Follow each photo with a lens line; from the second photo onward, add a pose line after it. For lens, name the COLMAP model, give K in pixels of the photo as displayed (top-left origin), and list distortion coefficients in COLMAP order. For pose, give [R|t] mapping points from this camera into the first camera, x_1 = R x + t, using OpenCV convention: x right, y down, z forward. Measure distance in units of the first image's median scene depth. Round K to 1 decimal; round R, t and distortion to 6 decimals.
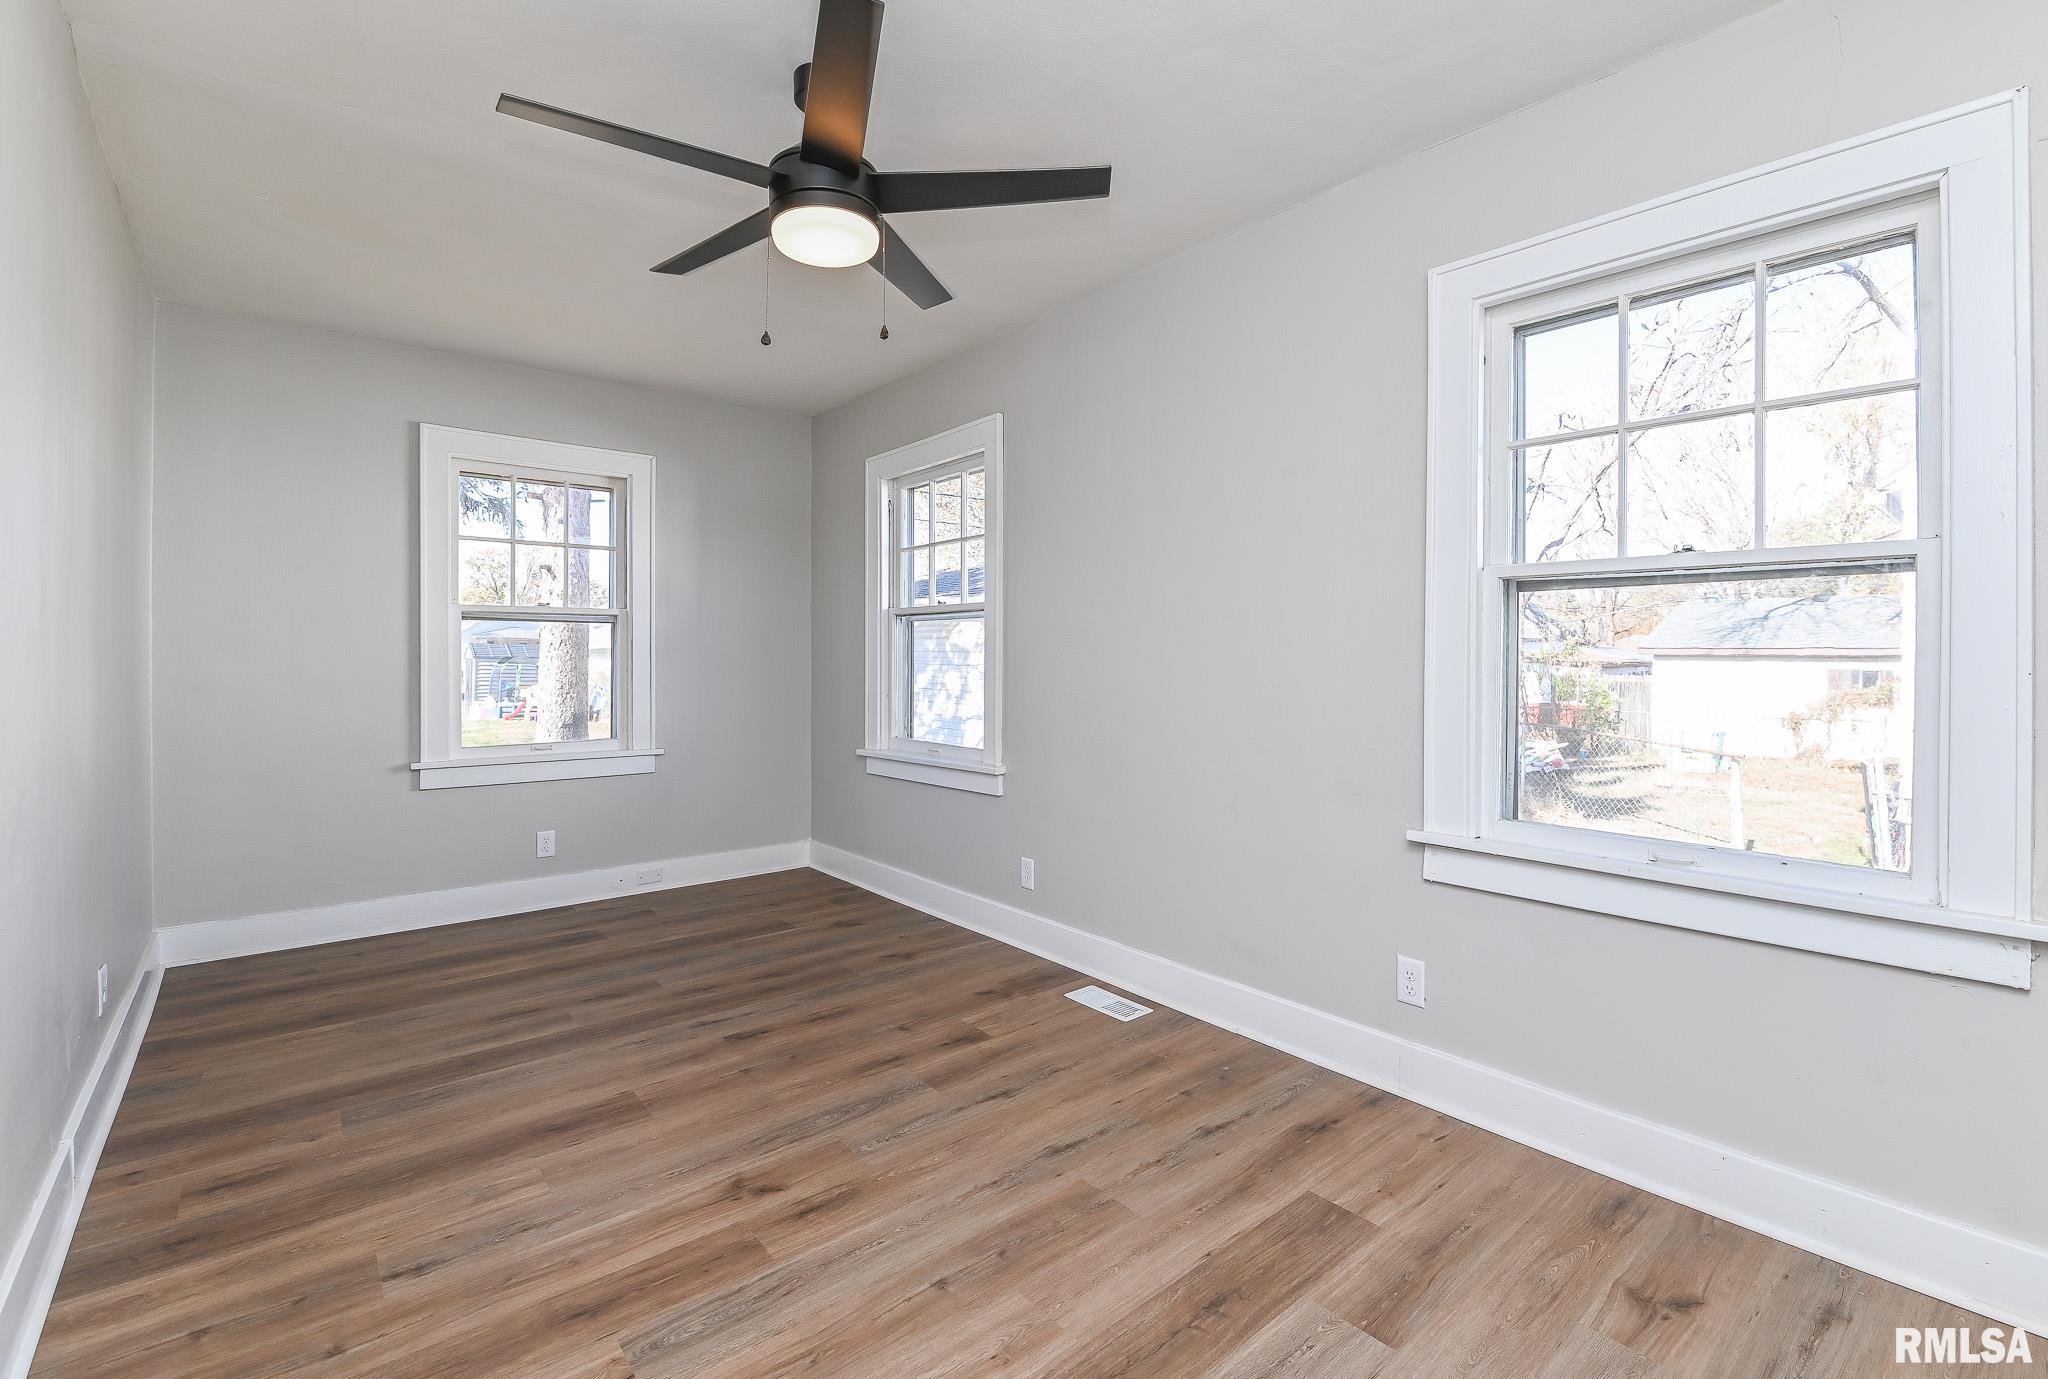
lens RADIAL K [[912.1, 0, 1031.7], [0, 912.1, 666.1], [0, 0, 1]] dist [-0.018889, -0.000957]
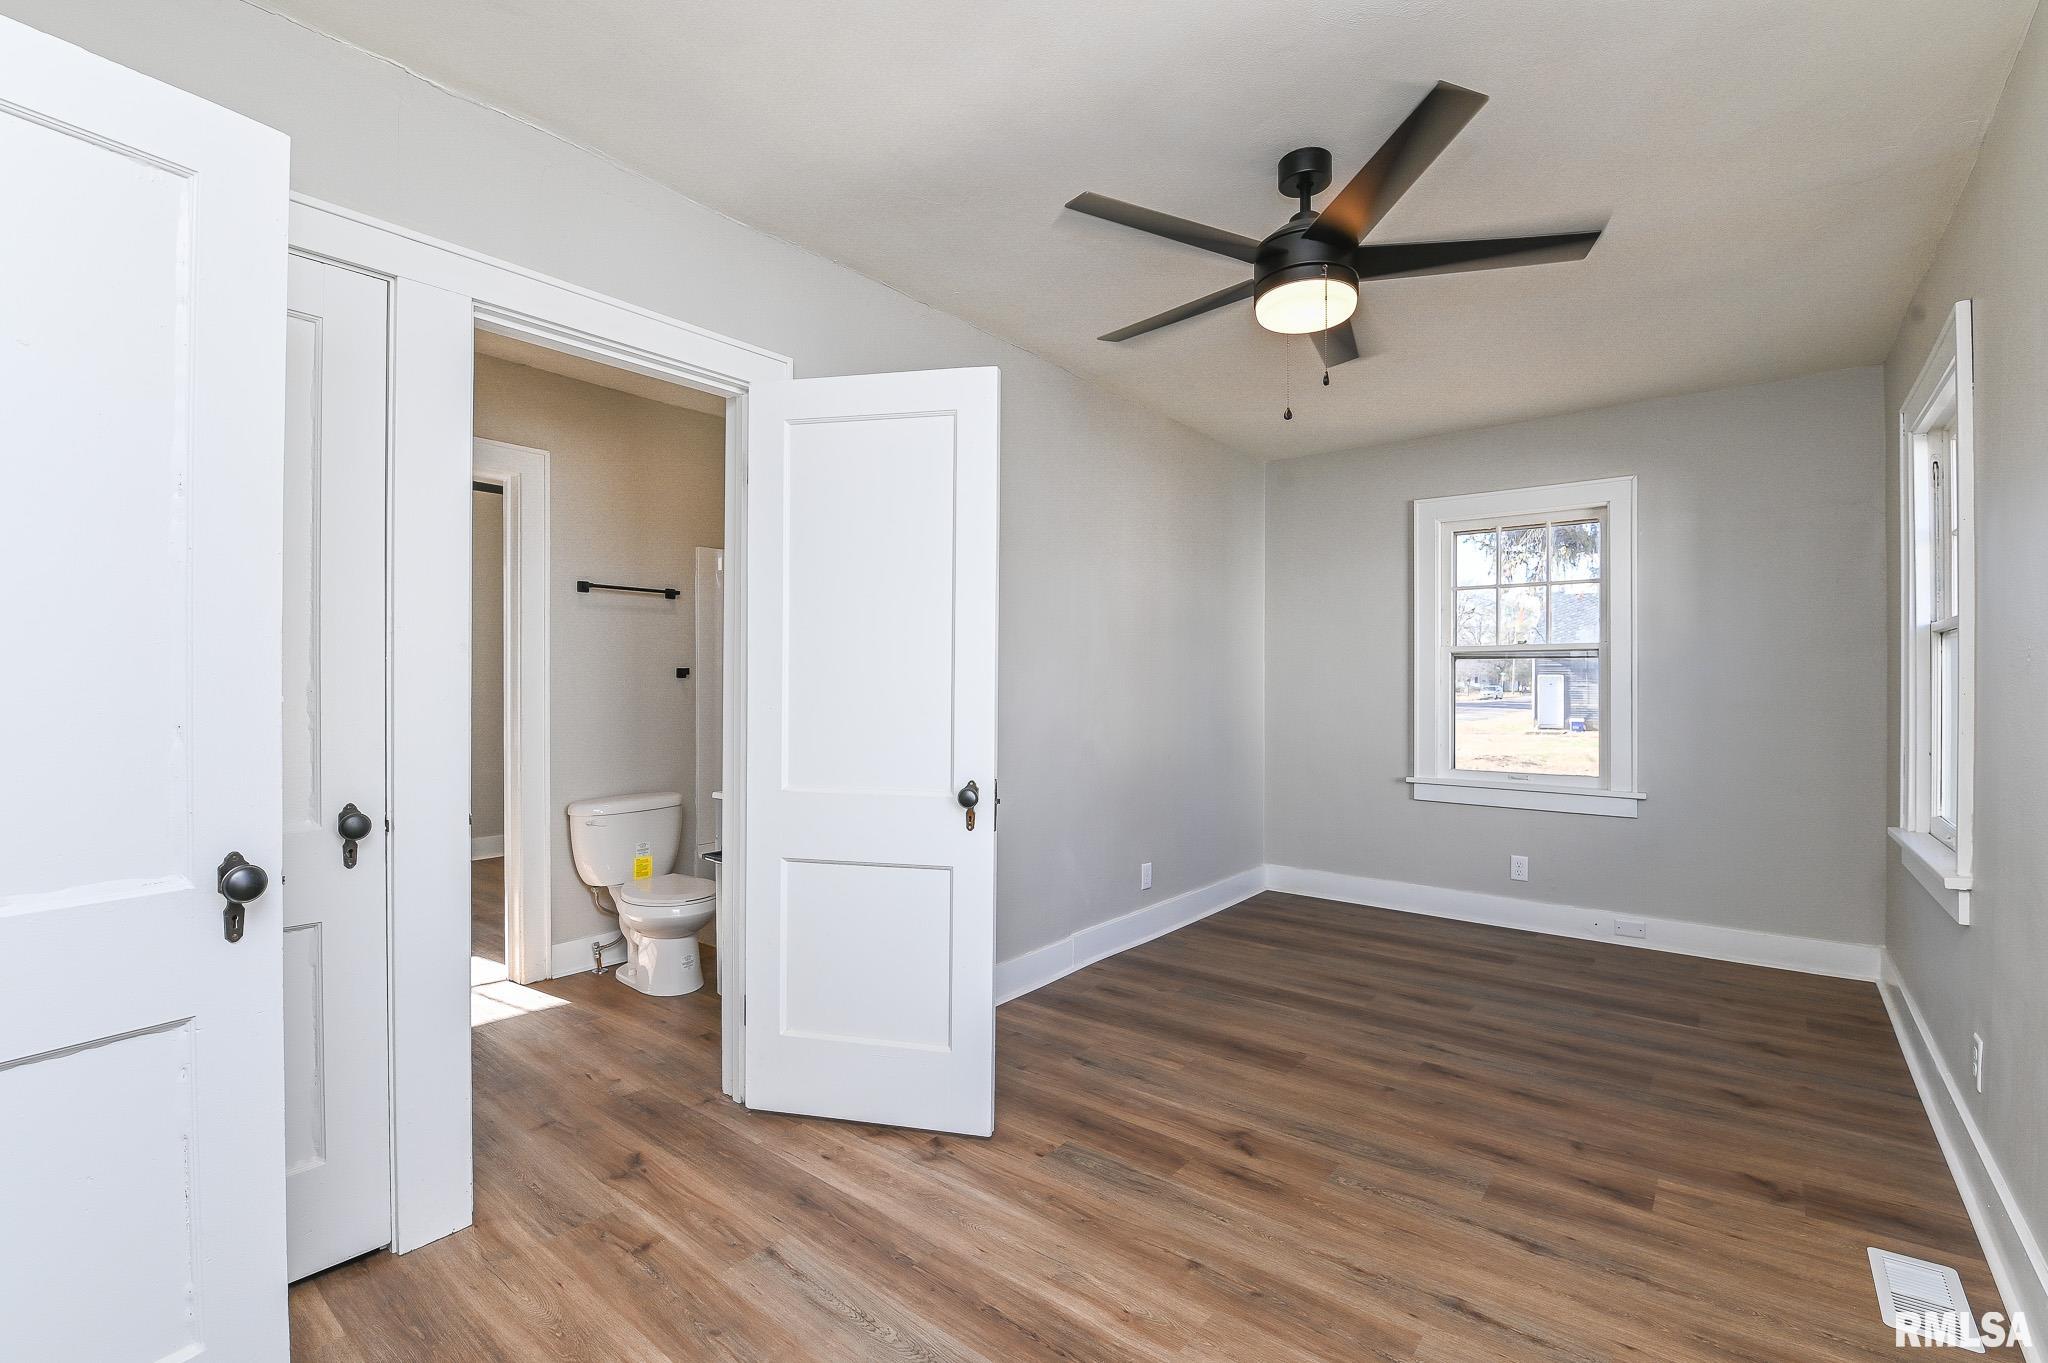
lens RADIAL K [[889.9, 0, 1028.7], [0, 889.9, 677.9], [0, 0, 1]] dist [-0.004258, -0.008773]
pose [[0.188290, -0.005175, -0.982100, 0.627732], [-0.016076, 0.999836, -0.008351, -0.013715], [0.981982, 0.017360, 0.188176, 0.396253]]
